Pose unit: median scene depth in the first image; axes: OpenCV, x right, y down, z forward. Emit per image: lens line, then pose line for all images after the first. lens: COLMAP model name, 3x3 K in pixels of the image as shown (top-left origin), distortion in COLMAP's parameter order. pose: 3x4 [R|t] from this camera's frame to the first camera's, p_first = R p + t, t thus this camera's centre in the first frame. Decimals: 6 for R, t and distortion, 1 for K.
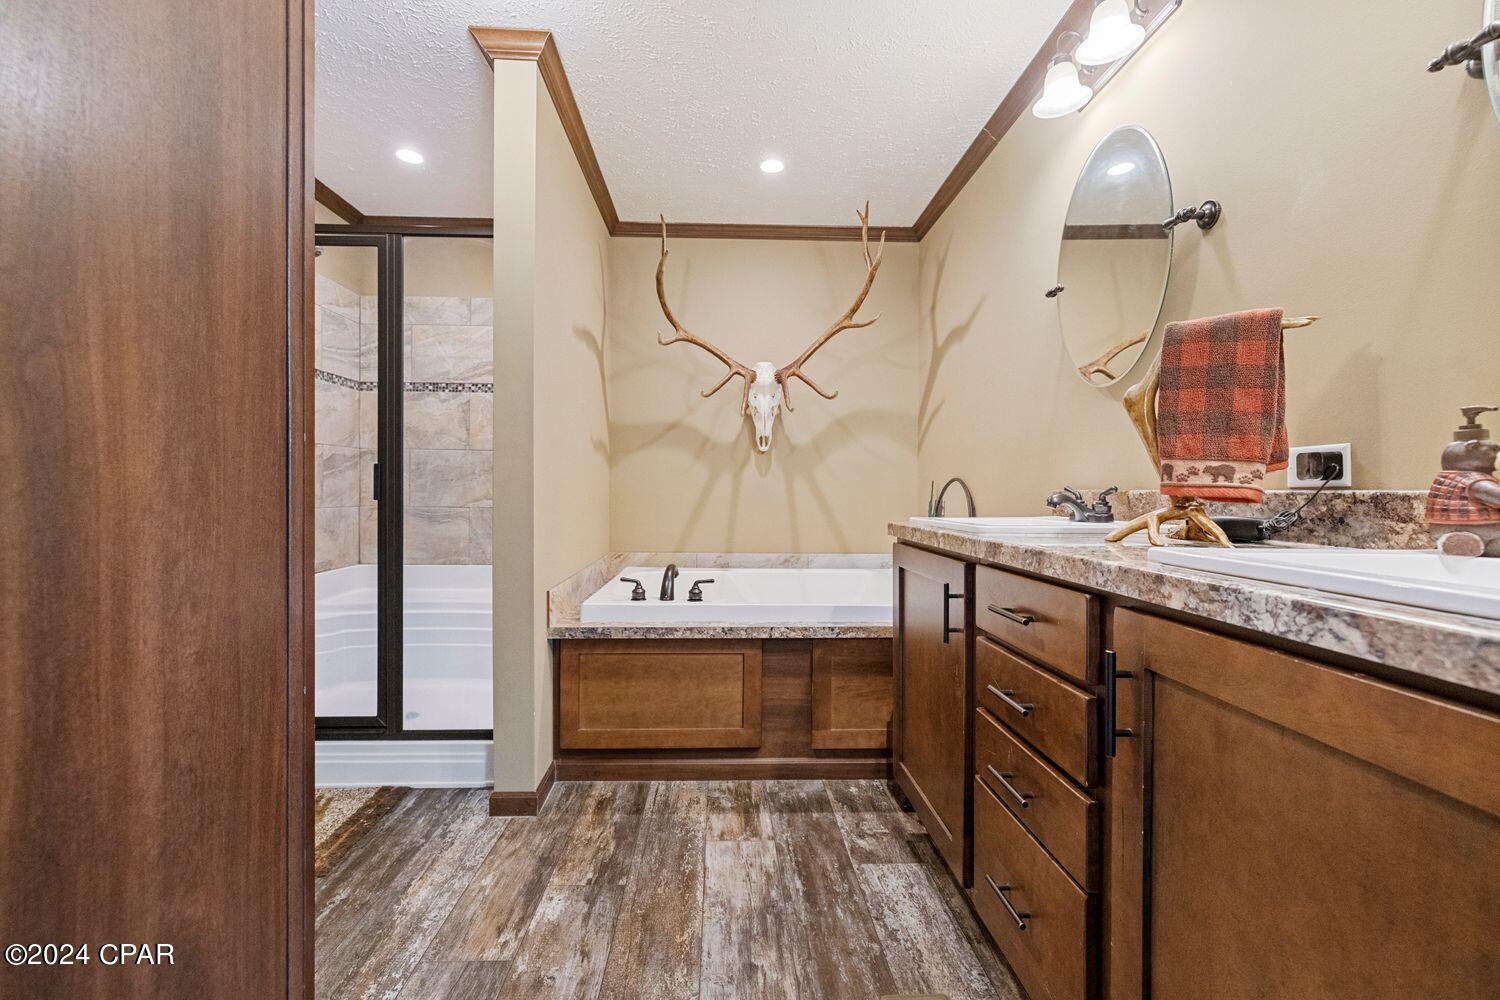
lens RADIAL K [[634.0, 0, 745.6], [0, 634.0, 496.2], [0, 0, 1]] dist [-0.001848, -0.000077]
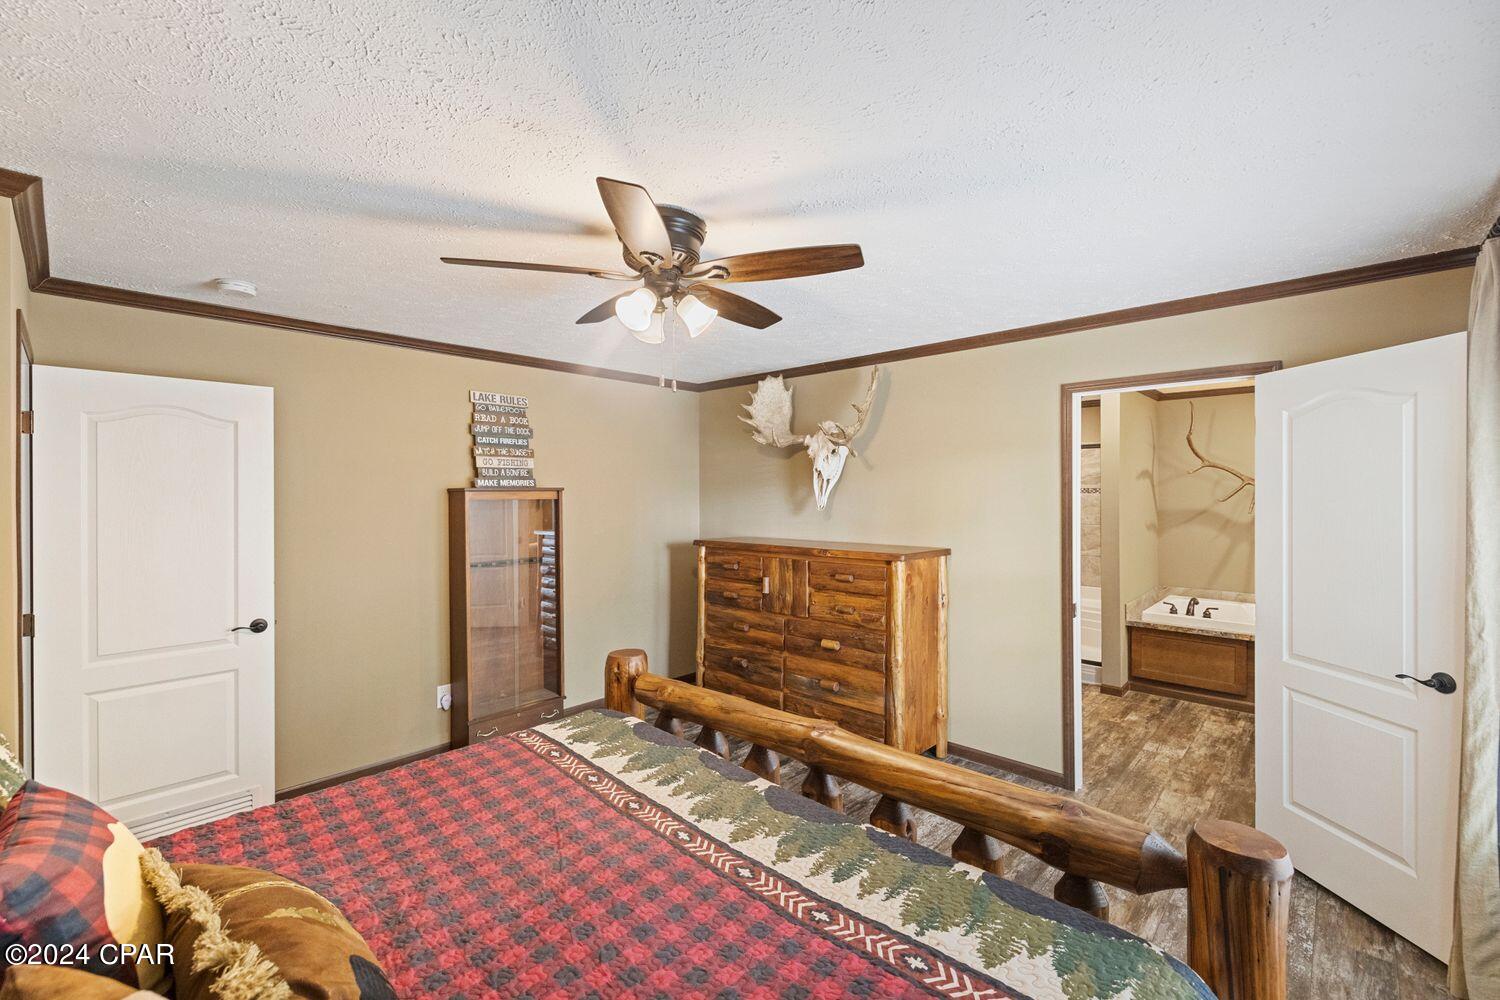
lens RADIAL K [[634.0, 0, 745.6], [0, 634.0, 496.2], [0, 0, 1]] dist [-0.001848, -0.000077]
pose [[0.701044, -0.005295, -0.713098, 0.345041], [0.001790, 0.999982, -0.005665, -0.220904], [0.713116, 0.002695, 0.701041, -1.522213]]
